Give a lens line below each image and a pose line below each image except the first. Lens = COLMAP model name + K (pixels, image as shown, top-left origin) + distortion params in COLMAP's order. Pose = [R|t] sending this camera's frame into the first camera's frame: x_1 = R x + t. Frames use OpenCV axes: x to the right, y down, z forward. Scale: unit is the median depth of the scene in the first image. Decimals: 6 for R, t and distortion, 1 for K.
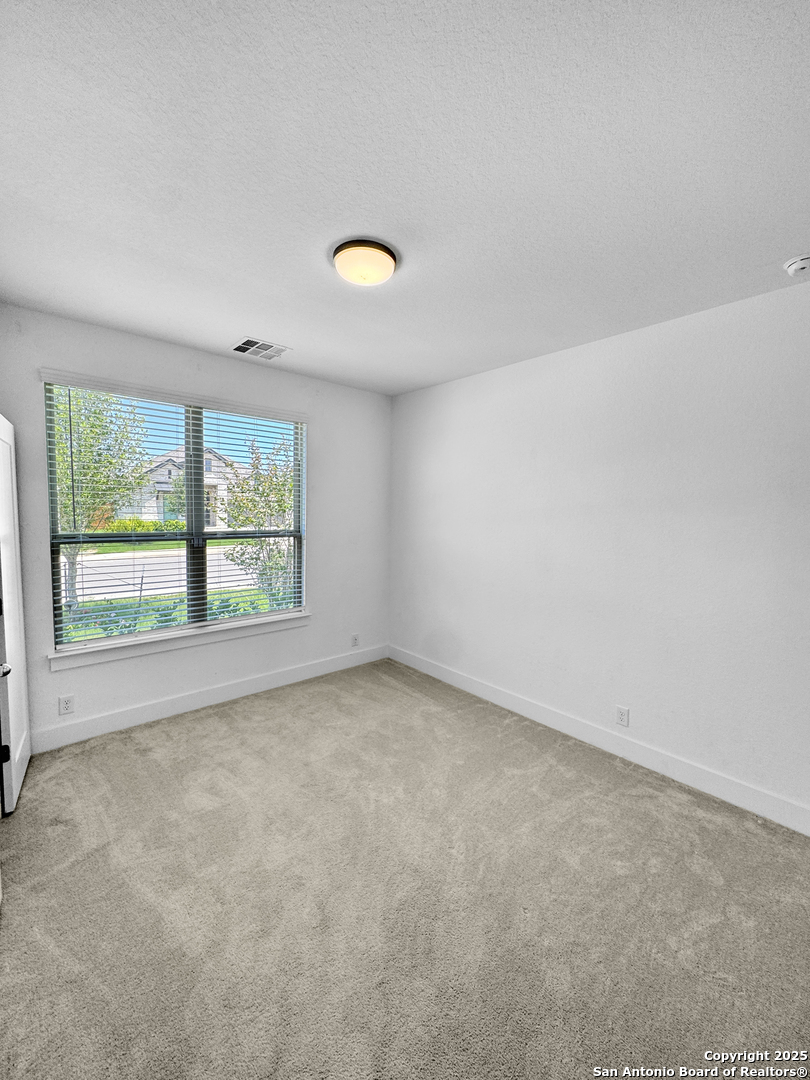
lens RADIAL K [[430.8, 0, 405.7], [0, 430.8, 538.9], [0, 0, 1]] dist [-0.002496, 0.000346]
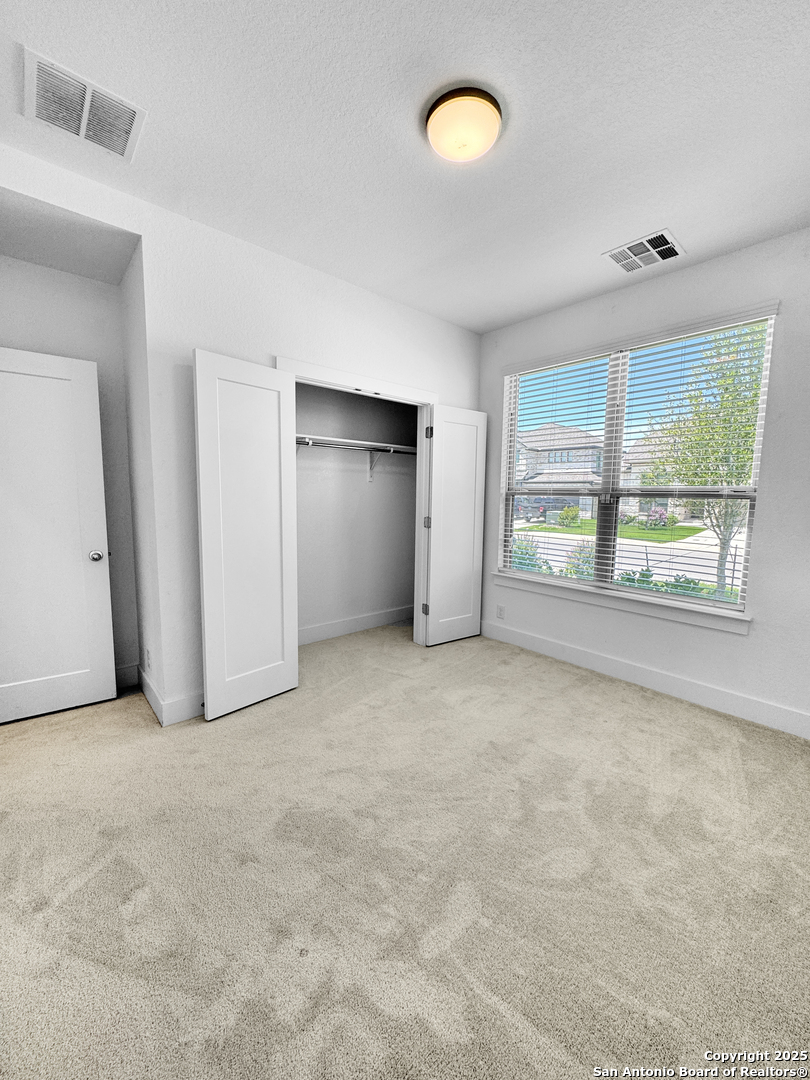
lens RADIAL K [[430.8, 0, 405.7], [0, 430.8, 538.9], [0, 0, 1]] dist [-0.002496, 0.000346]
pose [[0.005385, 0.086358, -0.996250, 0.526349], [-0.088946, 0.992357, 0.085540, 0.060900], [0.996022, 0.088151, 0.013025, 0.619847]]
